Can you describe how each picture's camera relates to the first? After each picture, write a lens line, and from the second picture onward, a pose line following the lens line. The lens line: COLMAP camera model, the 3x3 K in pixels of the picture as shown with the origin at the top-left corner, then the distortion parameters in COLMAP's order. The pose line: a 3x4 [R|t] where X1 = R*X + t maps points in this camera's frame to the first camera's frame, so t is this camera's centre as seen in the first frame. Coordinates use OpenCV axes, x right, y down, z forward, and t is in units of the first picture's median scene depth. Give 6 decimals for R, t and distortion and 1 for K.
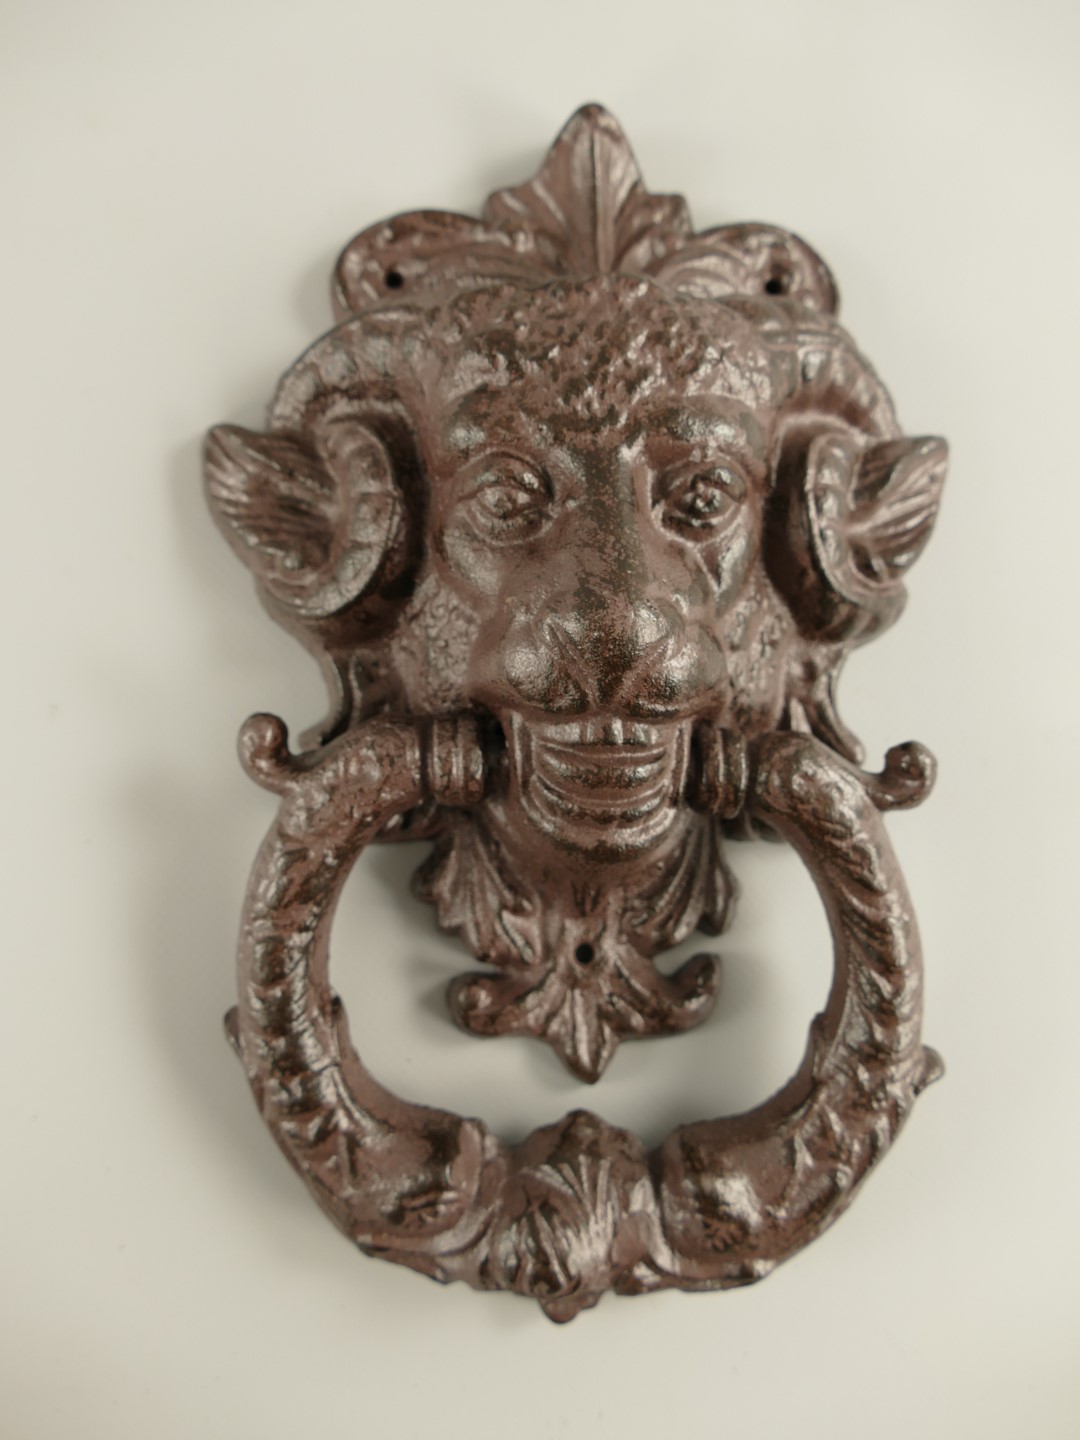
lens RADIAL K [[1145.3, 0, 540.0], [0, 1145.3, 720.0], [0, 0, 1]] dist [-0.028745, 0.000250]
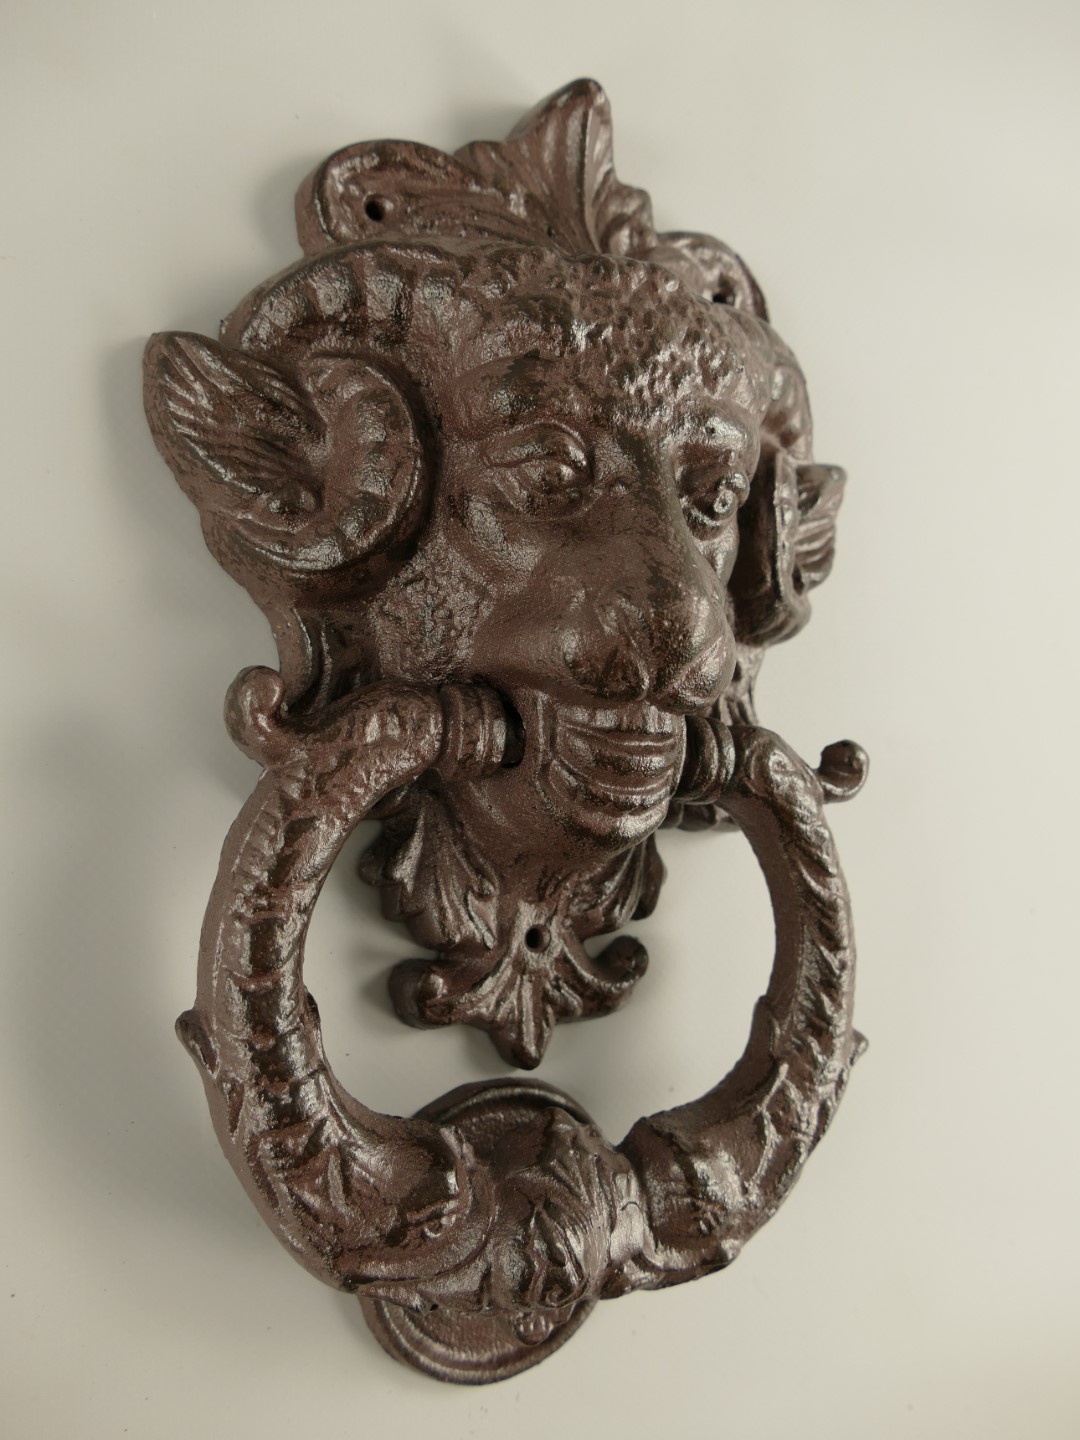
lens RADIAL K [[1145.3, 0, 540.0], [0, 1145.3, 720.0], [0, 0, 1]] dist [-0.028745, 0.000250]
pose [[0.917044, 0.060382, 0.394187, -0.374420], [-0.069715, 0.997523, 0.009384, 0.006182], [-0.392644, -0.036086, 0.918982, 0.097371]]
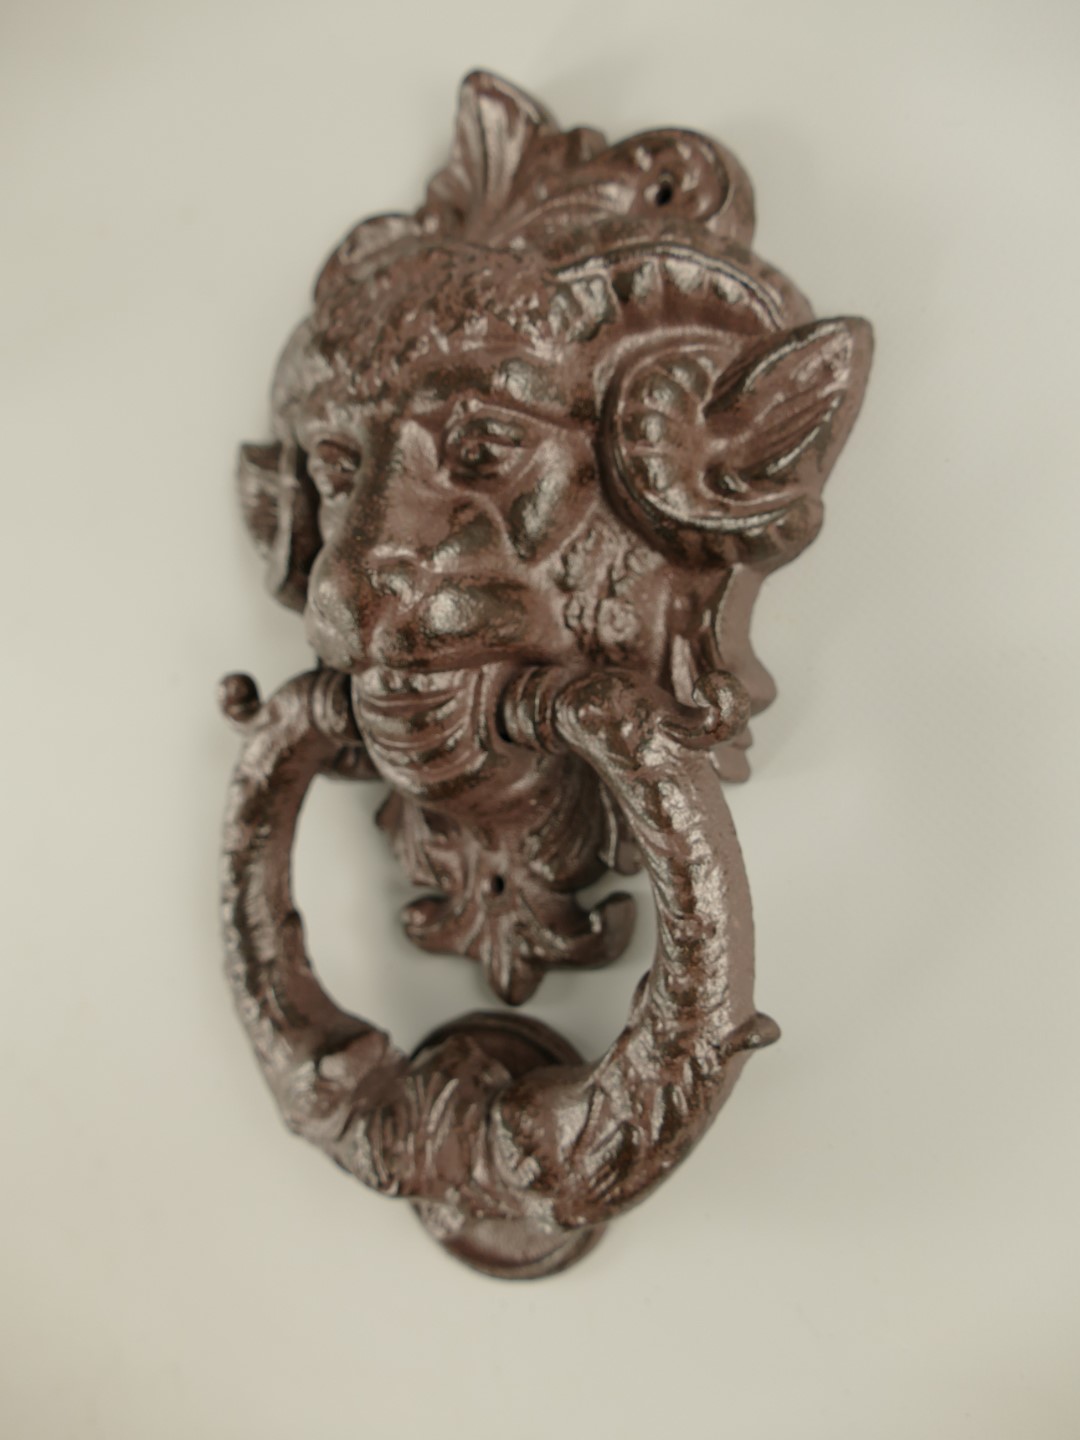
lens RADIAL K [[1145.3, 0, 540.0], [0, 1145.3, 720.0], [0, 0, 1]] dist [-0.028745, 0.000250]
pose [[0.808029, -0.018574, -0.588850, 0.736522], [0.050456, 0.998012, 0.037756, 0.011542], [0.586978, -0.060218, 0.807360, 0.175293]]
